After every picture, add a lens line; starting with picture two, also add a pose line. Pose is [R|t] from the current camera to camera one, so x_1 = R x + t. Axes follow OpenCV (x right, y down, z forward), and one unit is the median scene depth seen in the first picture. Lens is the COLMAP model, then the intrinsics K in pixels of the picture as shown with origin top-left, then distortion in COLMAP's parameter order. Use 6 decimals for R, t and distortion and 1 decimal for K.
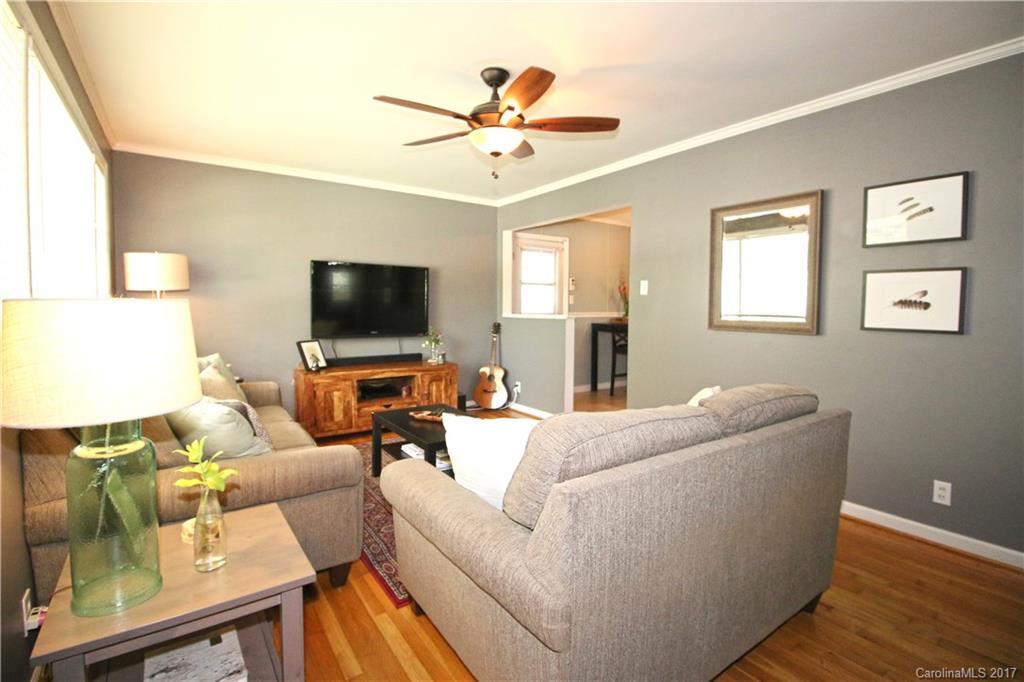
lens RADIAL K [[470.4, 0, 514.8], [0, 470.4, 328.1], [0, 0, 1]] dist [-0.000526, -0.011734]
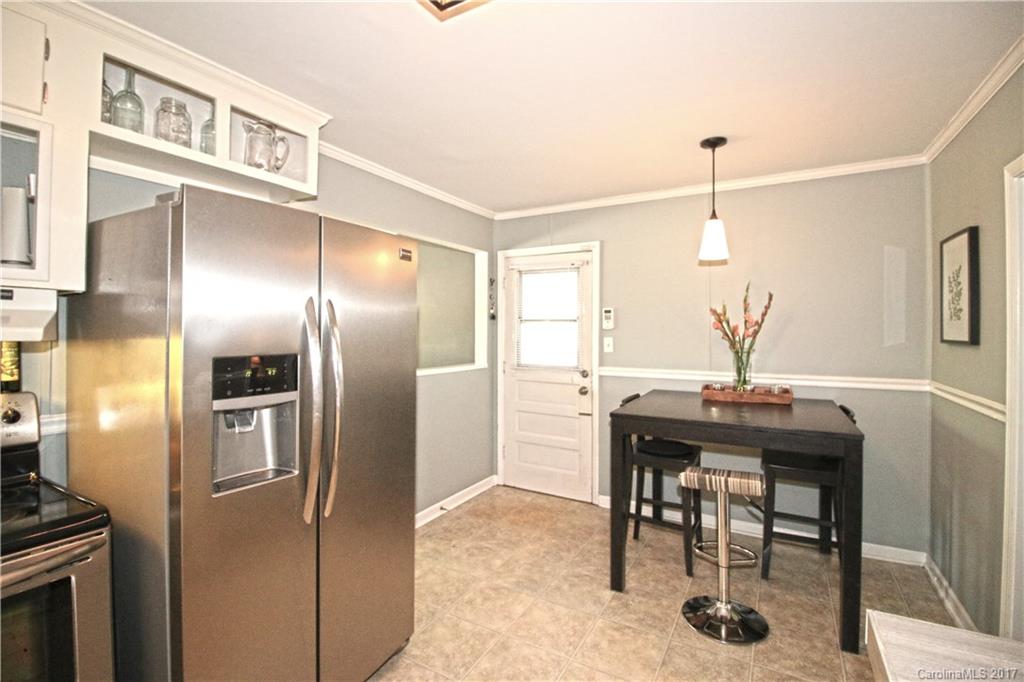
lens RADIAL K [[472.5, 0, 511.4], [0, 472.5, 337.0], [0, 0, 1]] dist [-0.000734, -0.013148]
pose [[0.426292, 0.013900, -0.904479, 0.887393], [-0.043484, 0.999041, -0.005142, -0.092124], [0.903540, 0.041522, 0.426488, 0.940963]]
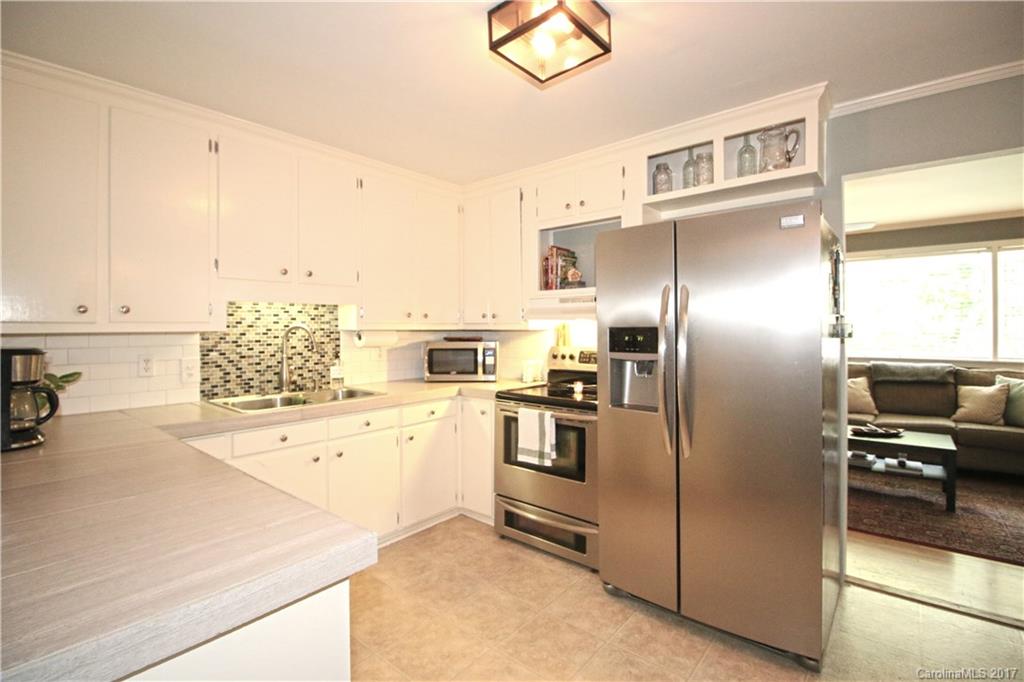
lens RADIAL K [[472.5, 0, 511.4], [0, 472.5, 337.0], [0, 0, 1]] dist [-0.000734, -0.013148]
pose [[-0.965980, 0.010417, -0.258408, 0.772099], [-0.006204, 0.997968, 0.063419, -0.094131], [0.258543, 0.062865, -0.963952, 1.376524]]
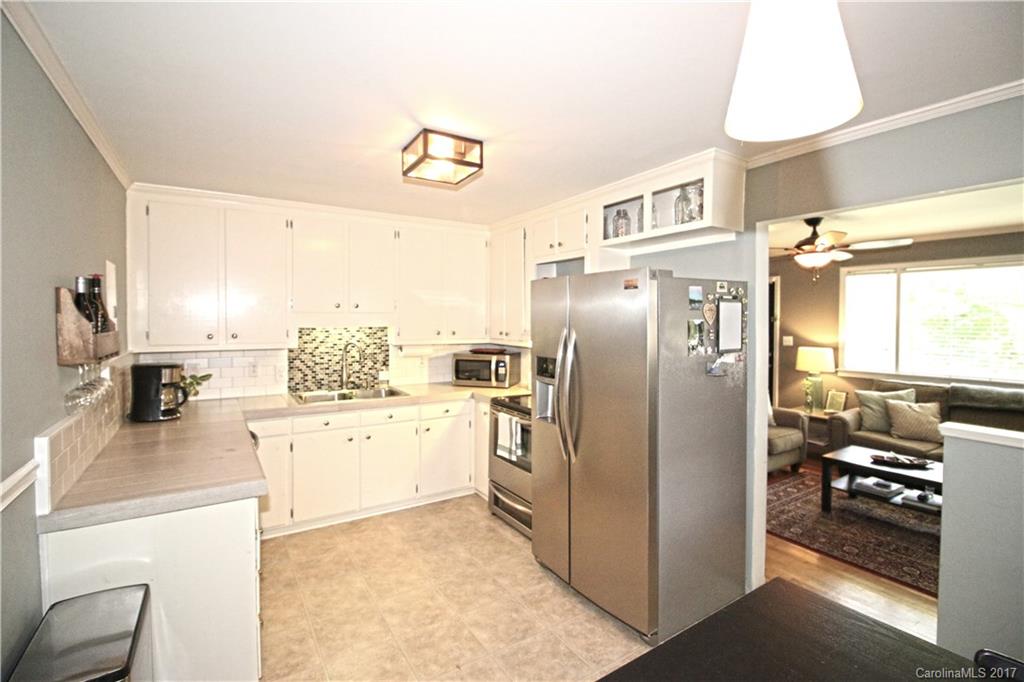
lens RADIAL K [[472.5, 0, 511.4], [0, 472.5, 337.0], [0, 0, 1]] dist [-0.000734, -0.013148]
pose [[-0.998962, -0.005628, 0.045196, 0.538252], [-0.001744, 0.996334, 0.085530, -0.155574], [-0.045512, 0.085362, -0.995310, 1.559475]]
